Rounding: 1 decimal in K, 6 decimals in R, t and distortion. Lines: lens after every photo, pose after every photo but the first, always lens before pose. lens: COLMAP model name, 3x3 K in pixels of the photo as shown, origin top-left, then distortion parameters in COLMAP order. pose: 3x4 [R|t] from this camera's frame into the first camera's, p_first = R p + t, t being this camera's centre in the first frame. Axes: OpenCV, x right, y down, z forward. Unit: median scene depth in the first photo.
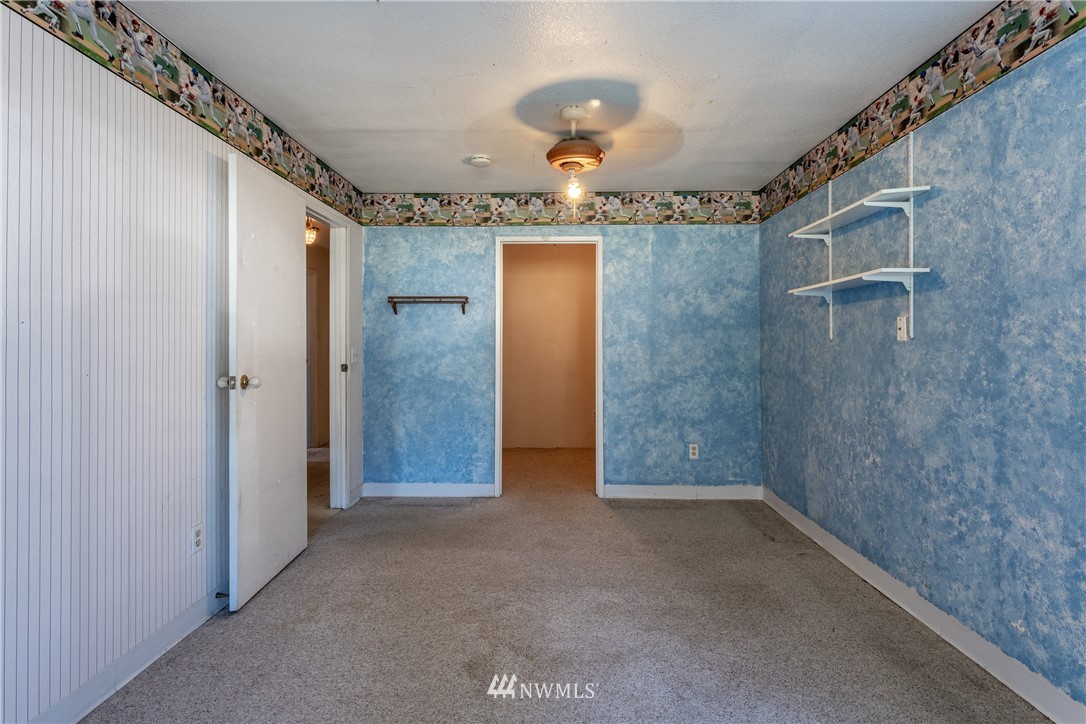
lens RADIAL K [[549.2, 0, 540.7], [0, 549.2, 353.3], [0, 0, 1]] dist [-0.002141, 0.005694]
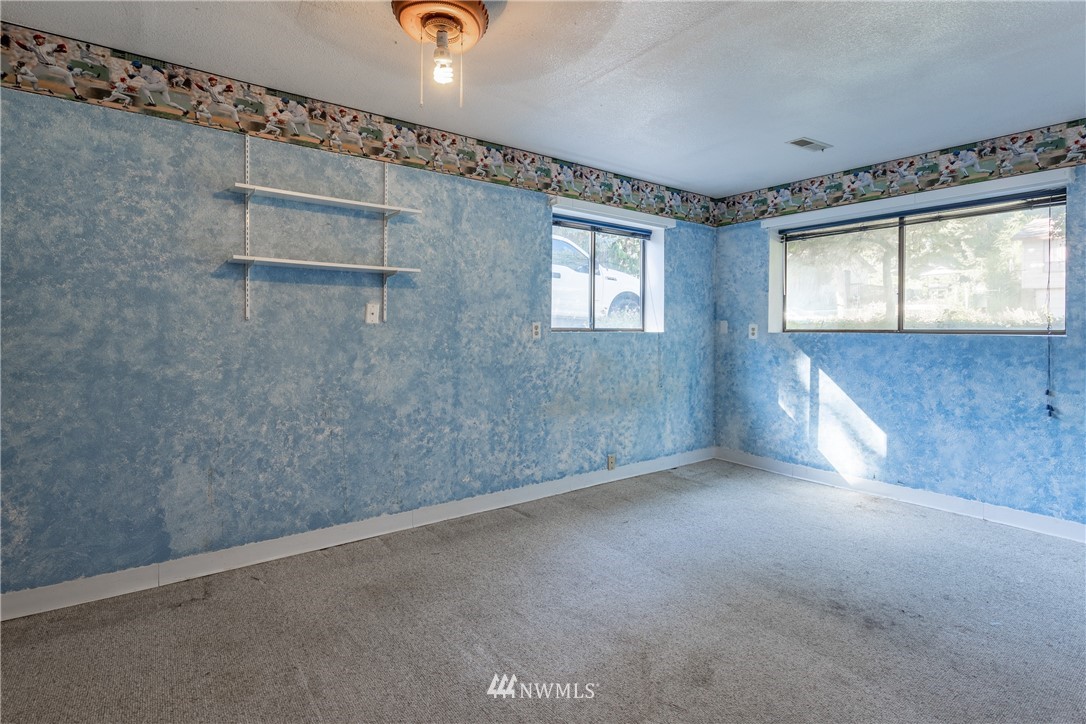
lens RADIAL K [[549.2, 0, 550.2], [0, 549.2, 334.2], [0, 0, 1]] dist [-0.002141, 0.005694]
pose [[-0.639242, -0.011026, 0.768927, -0.622292], [0.003228, 0.999850, 0.017022, -0.020537], [-0.768999, 0.013363, -0.639111, 1.667983]]
